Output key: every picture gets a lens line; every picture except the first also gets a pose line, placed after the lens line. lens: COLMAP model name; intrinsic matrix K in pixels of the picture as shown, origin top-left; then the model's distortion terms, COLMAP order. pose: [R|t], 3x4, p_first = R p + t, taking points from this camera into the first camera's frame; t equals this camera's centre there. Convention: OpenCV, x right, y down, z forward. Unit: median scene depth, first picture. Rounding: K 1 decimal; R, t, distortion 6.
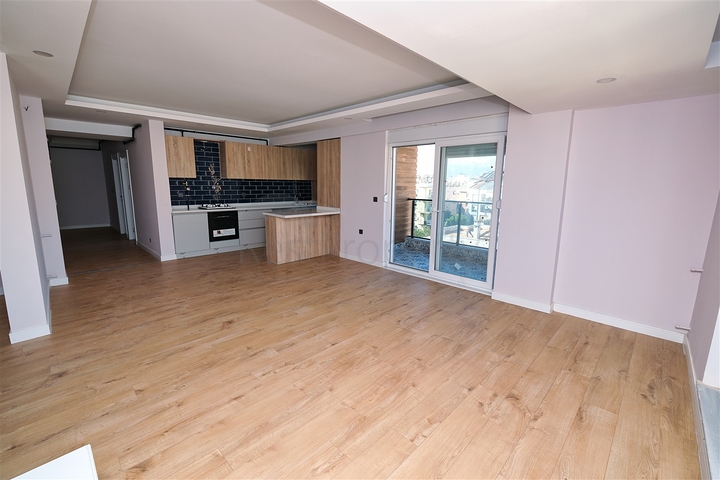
lens RADIAL K [[309.2, 0, 359.8], [0, 309.2, 236.1], [0, 0, 1]] dist [-0.004679, -0.000677]
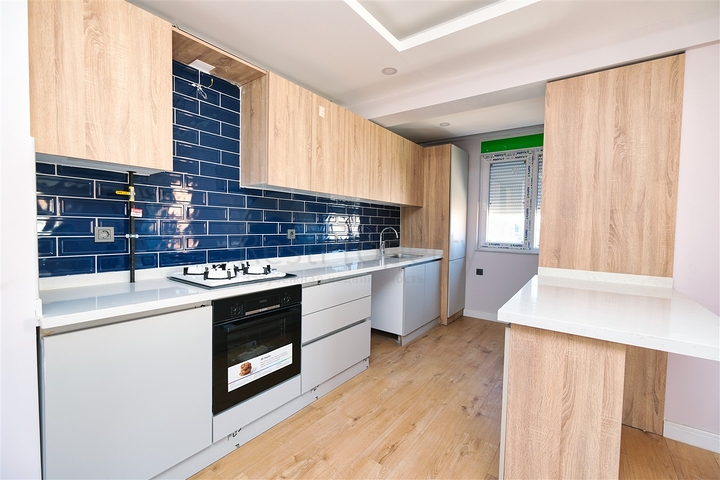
lens RADIAL K [[309.2, 0, 358.1], [0, 309.2, 238.5], [0, 0, 1]] dist [-0.004679, -0.000677]
pose [[0.991047, -0.000464, 0.133515, -0.482564], [0.017517, 0.991803, -0.126572, -0.110958], [-0.132361, 0.127777, 0.982931, 0.859741]]
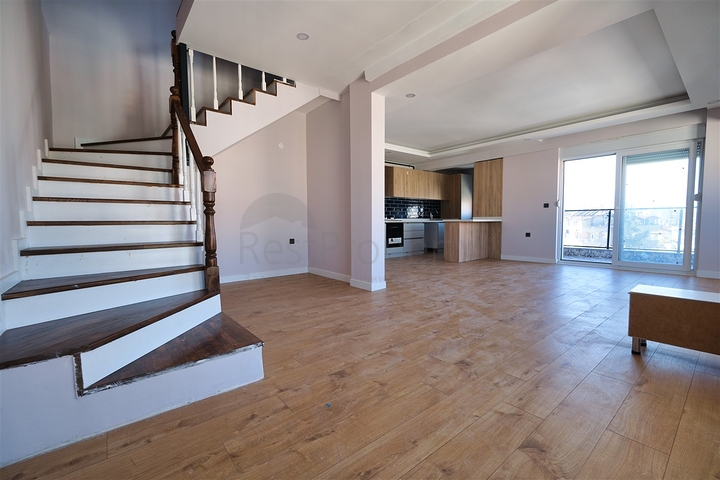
lens RADIAL K [[309.2, 0, 357.9], [0, 309.2, 243.4], [0, 0, 1]] dist [-0.004679, -0.000677]
pose [[0.993832, -0.015089, -0.109866, -0.558226], [0.003996, 0.994930, -0.100494, 0.147057], [0.110825, 0.099435, 0.988853, -0.241438]]
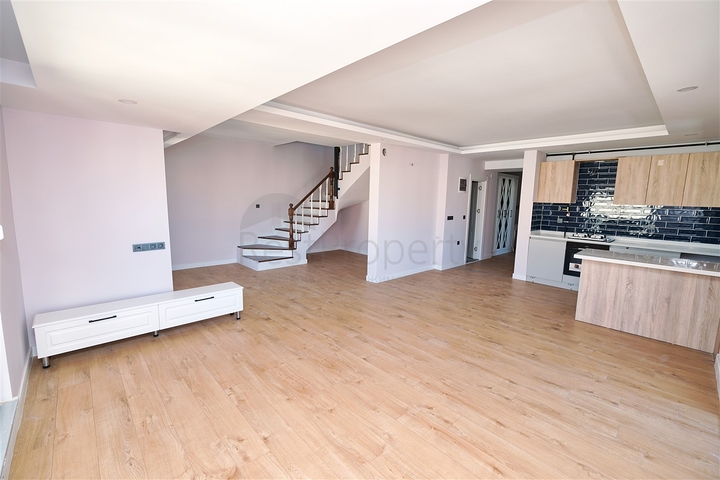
lens RADIAL K [[309.2, 0, 359.6], [0, 309.2, 238.1], [0, 0, 1]] dist [-0.004679, -0.000677]
pose [[-0.043968, 0.115077, -0.992383, 0.498661], [-0.189836, 0.974283, 0.121389, -0.095411], [0.980831, 0.193727, -0.020991, 0.506364]]
